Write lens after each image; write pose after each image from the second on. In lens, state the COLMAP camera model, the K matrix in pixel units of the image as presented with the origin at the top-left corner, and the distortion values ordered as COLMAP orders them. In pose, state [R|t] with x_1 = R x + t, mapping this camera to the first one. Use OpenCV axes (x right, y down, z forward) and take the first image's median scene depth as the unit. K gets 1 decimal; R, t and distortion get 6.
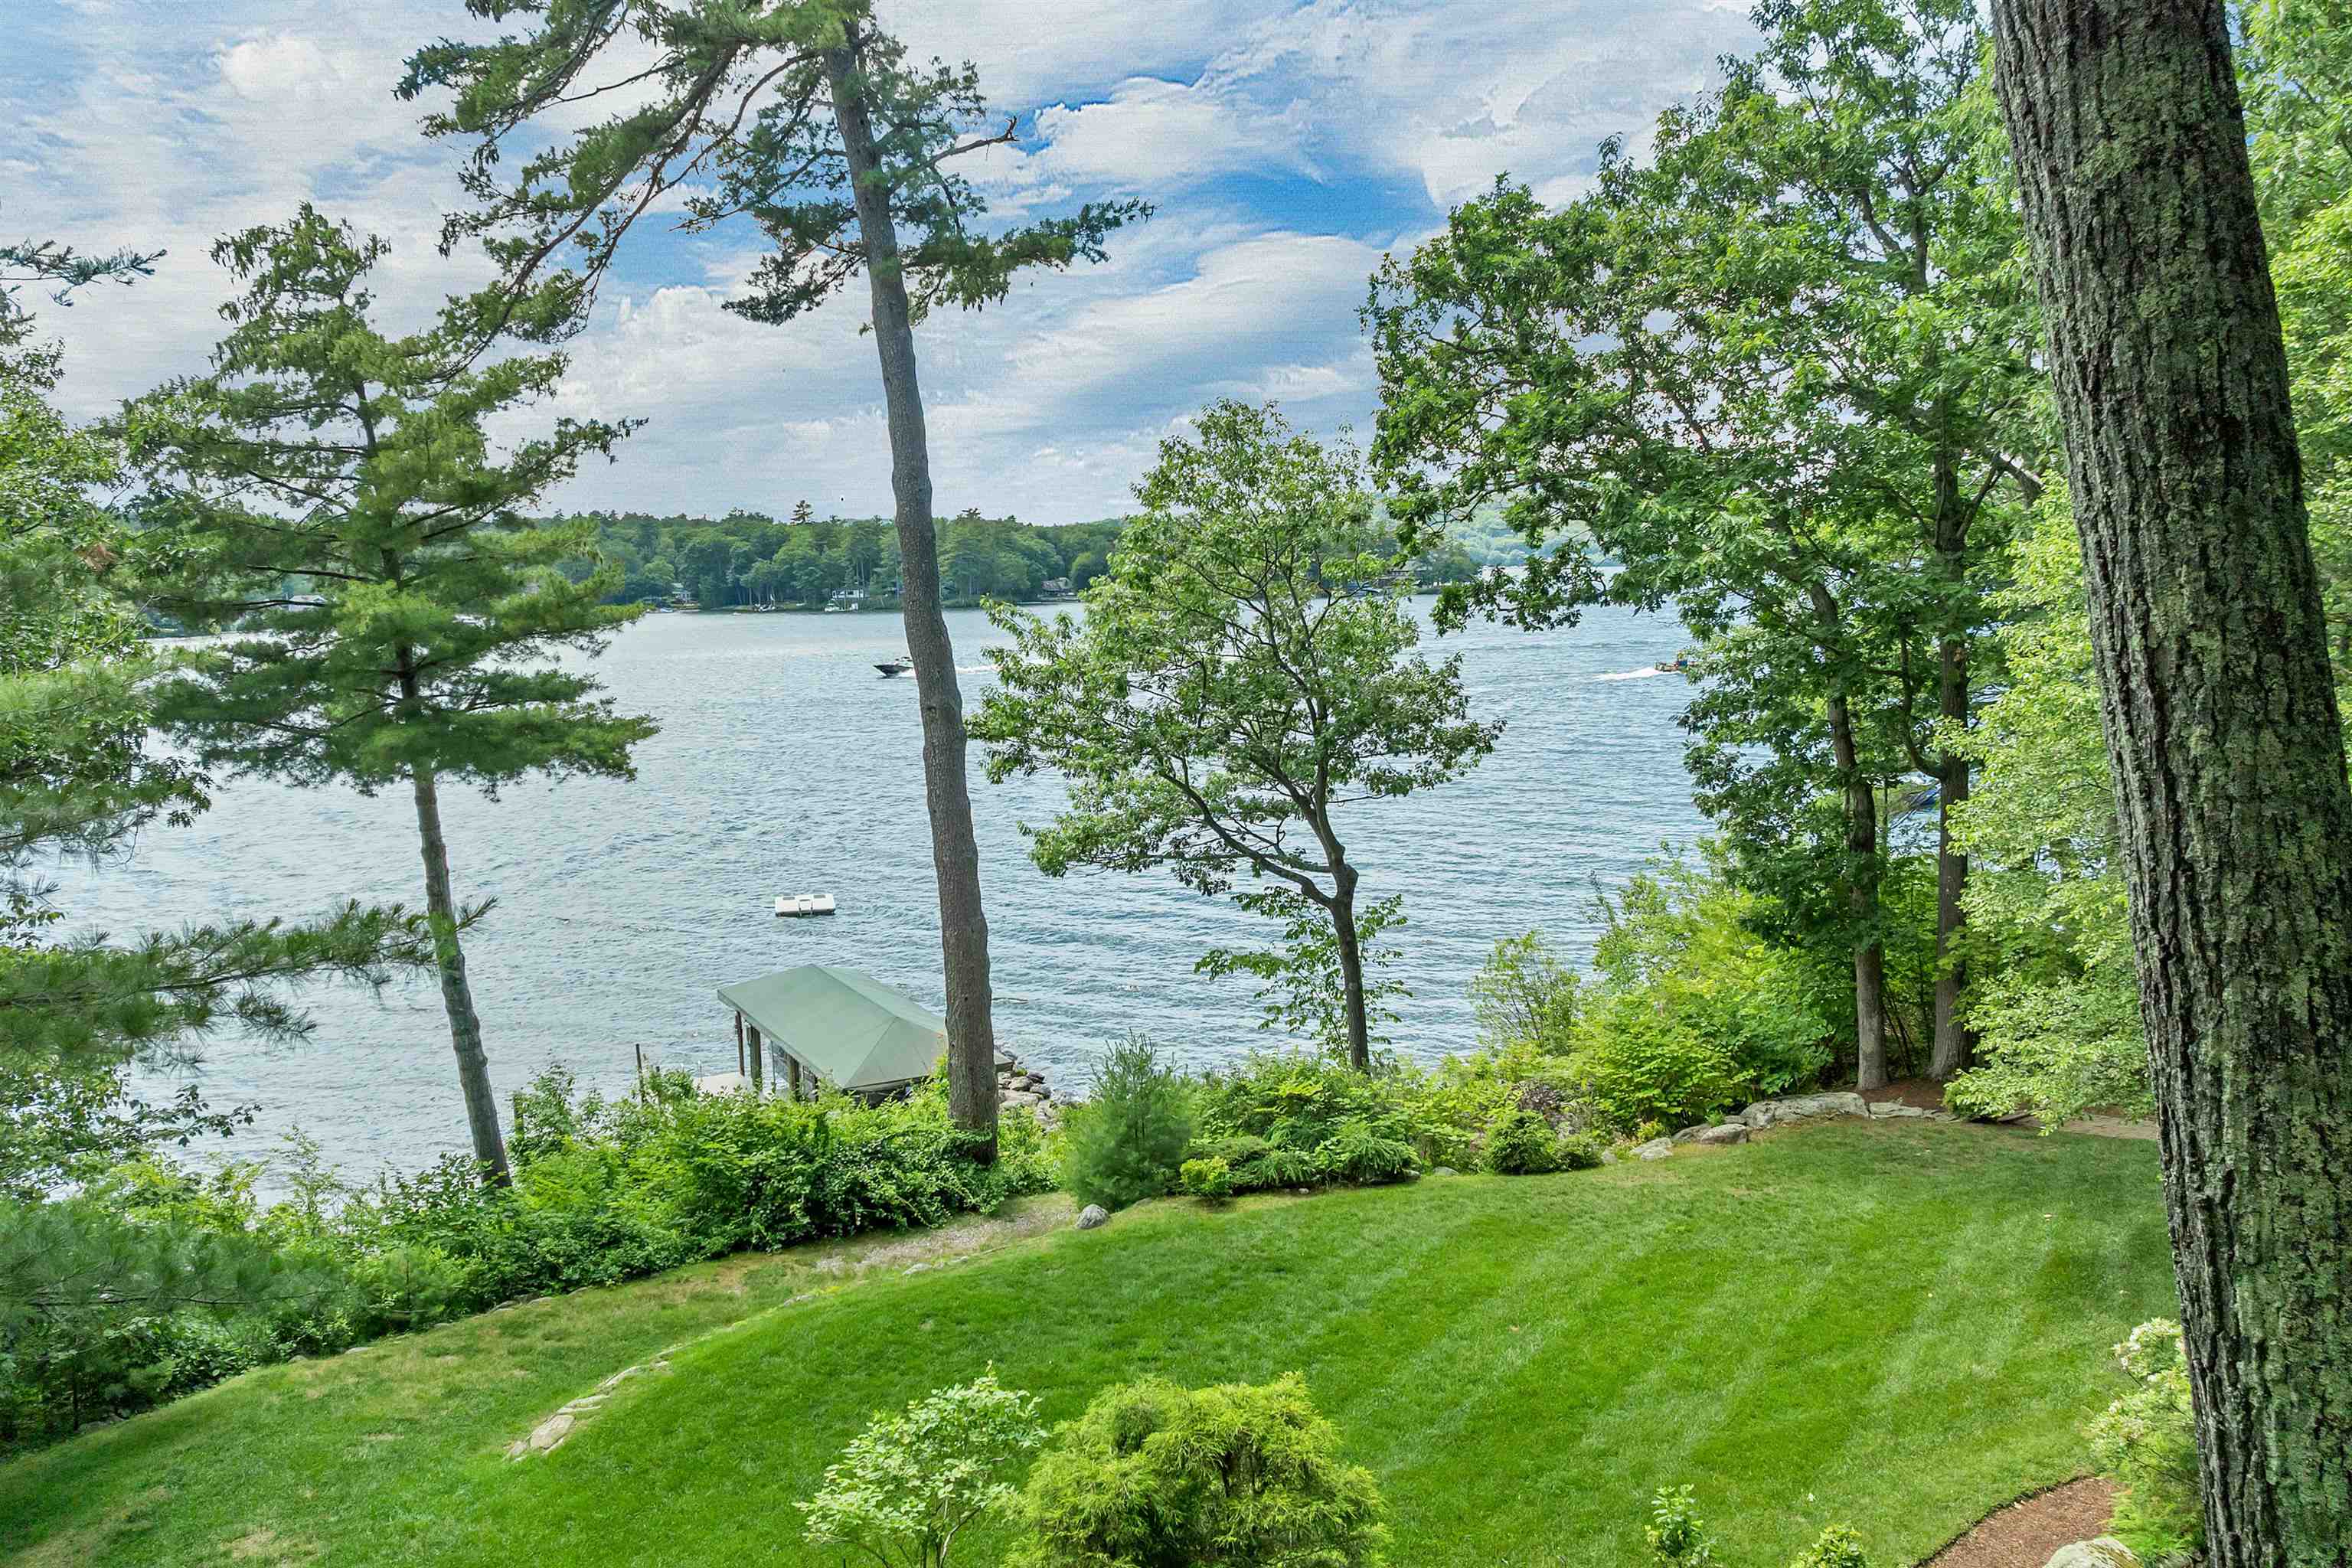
lens RADIAL K [[1717.2, 0, 1167.5], [0, 1717.2, 781.0], [0, 0, 1]] dist [-0.046536, 0.002422]
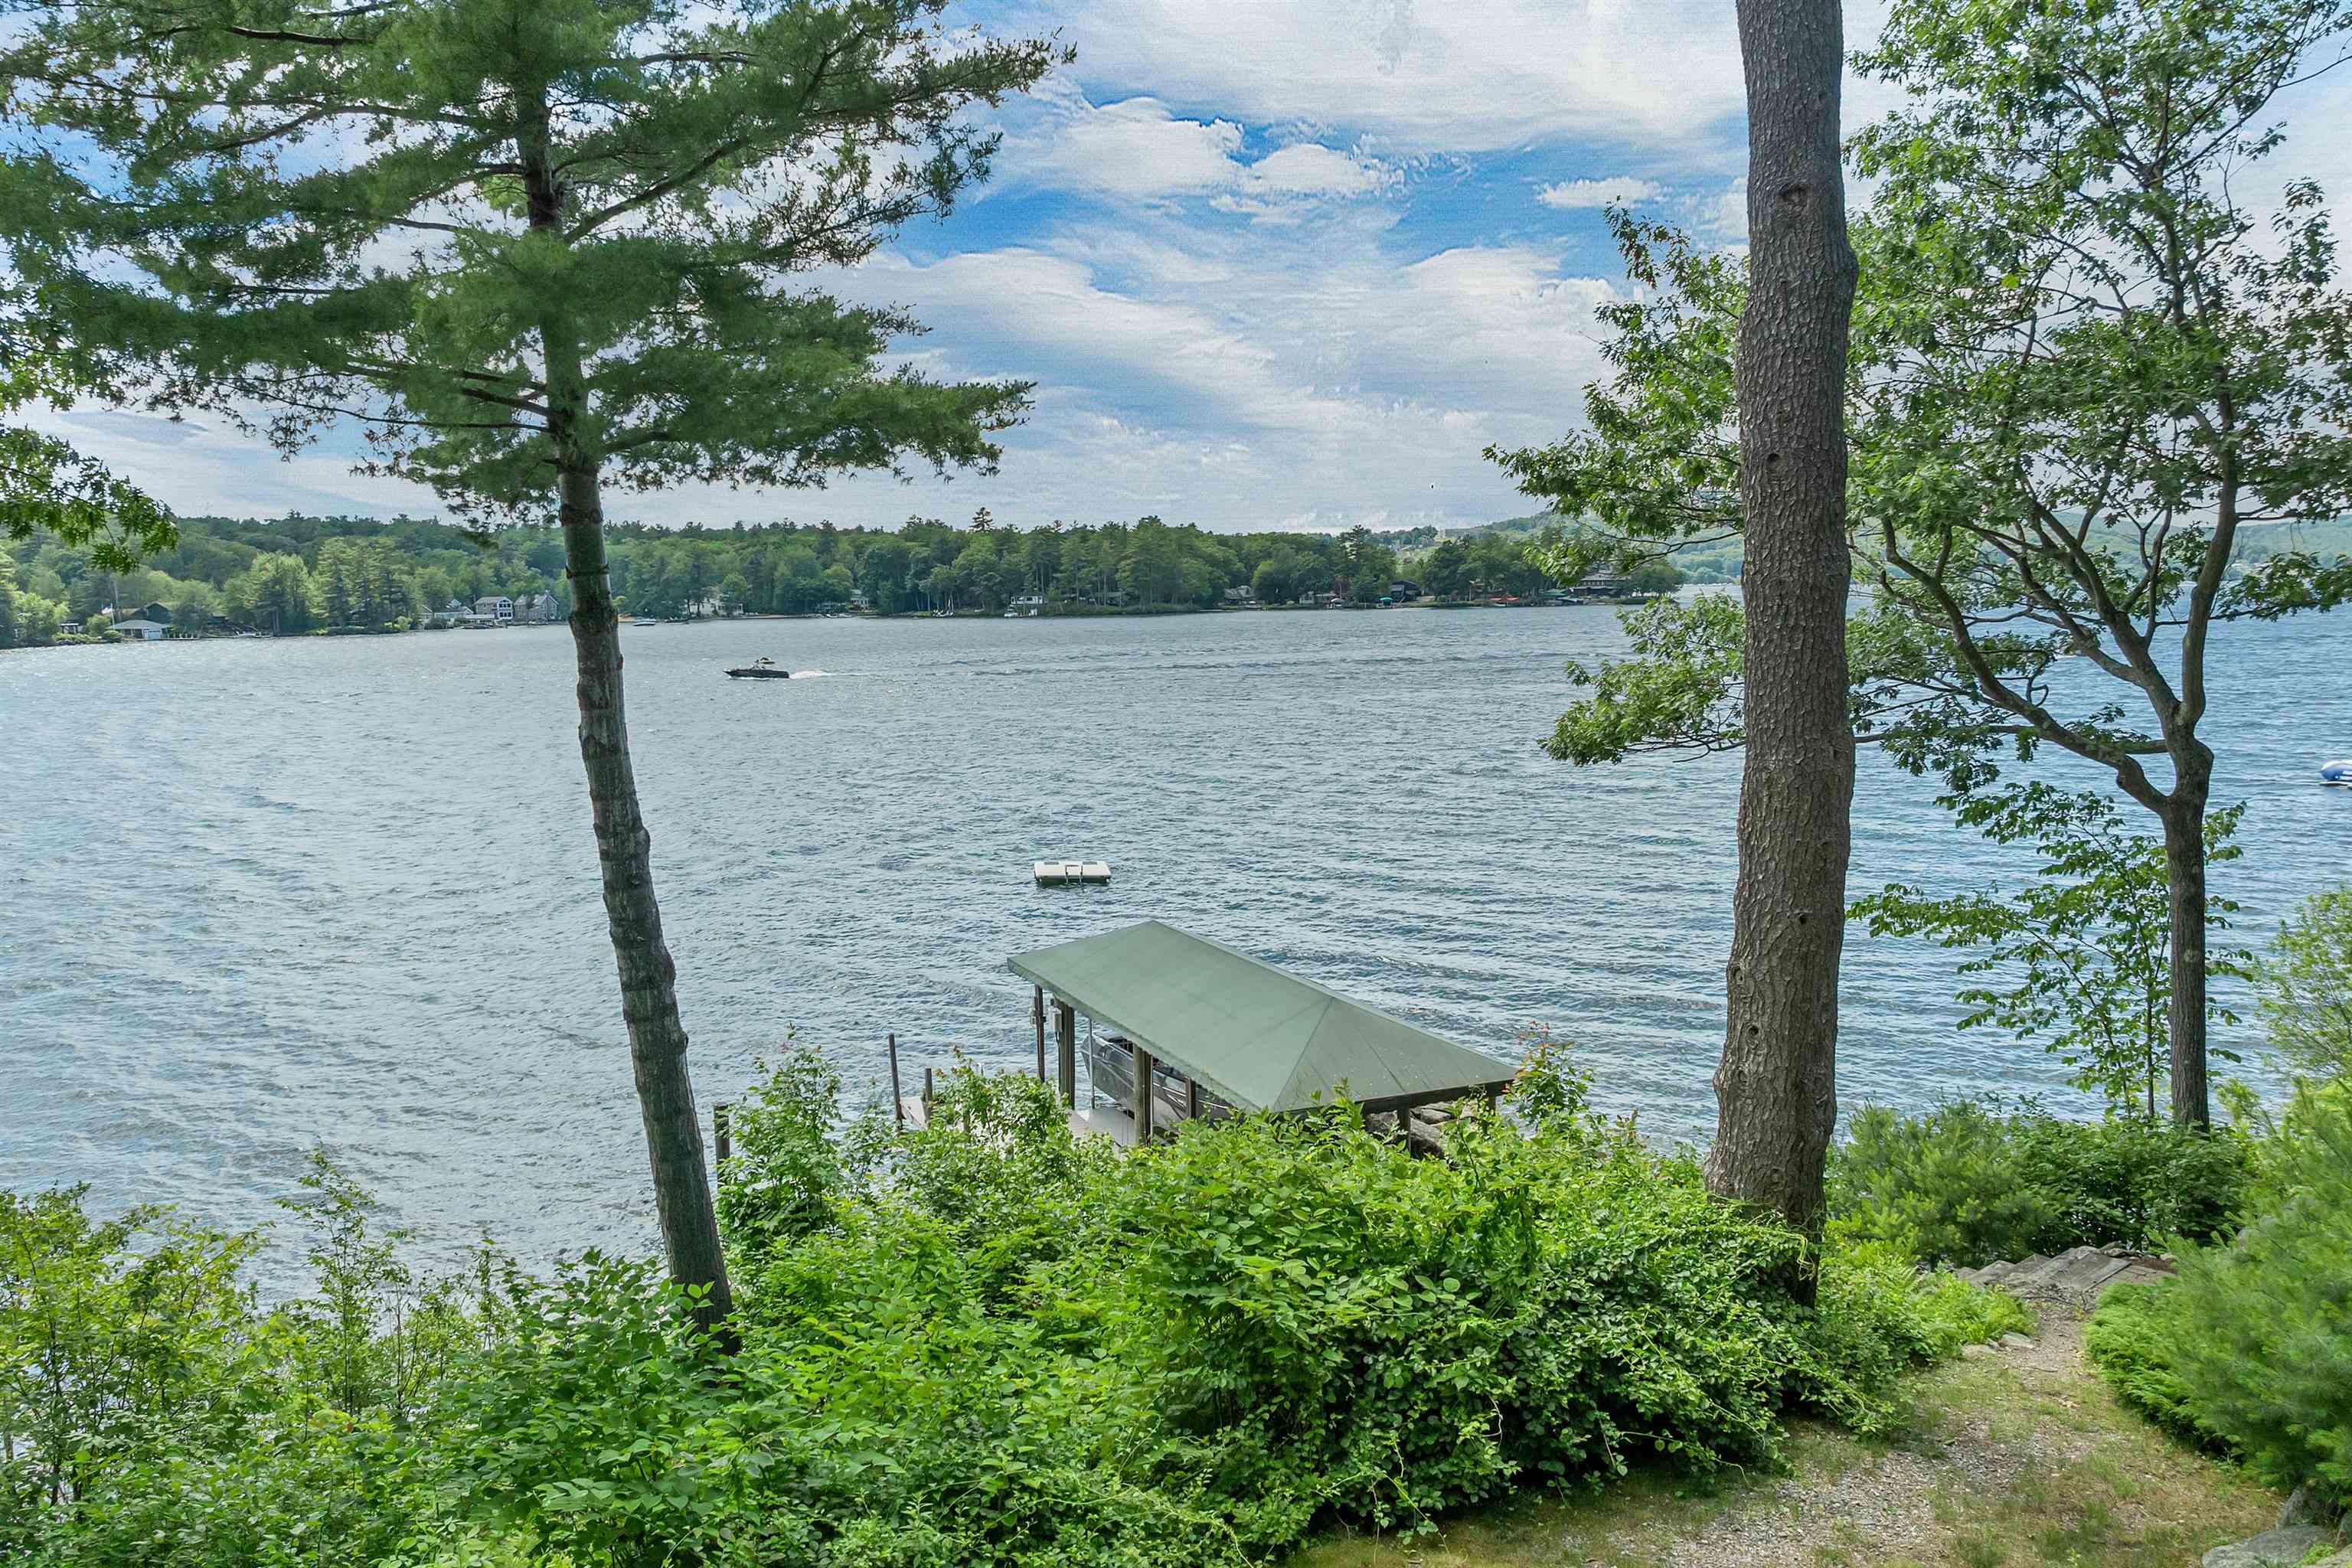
lens RADIAL K [[1717.2, 0, 1187.2], [0, 1717.2, 793.3], [0, 0, 1]] dist [-0.046536, 0.002422]
pose [[0.996382, 0.018293, -0.082994, -0.177523], [-0.018750, 0.999813, -0.004732, 0.075750], [0.082892, 0.006271, 0.996539, 0.425833]]
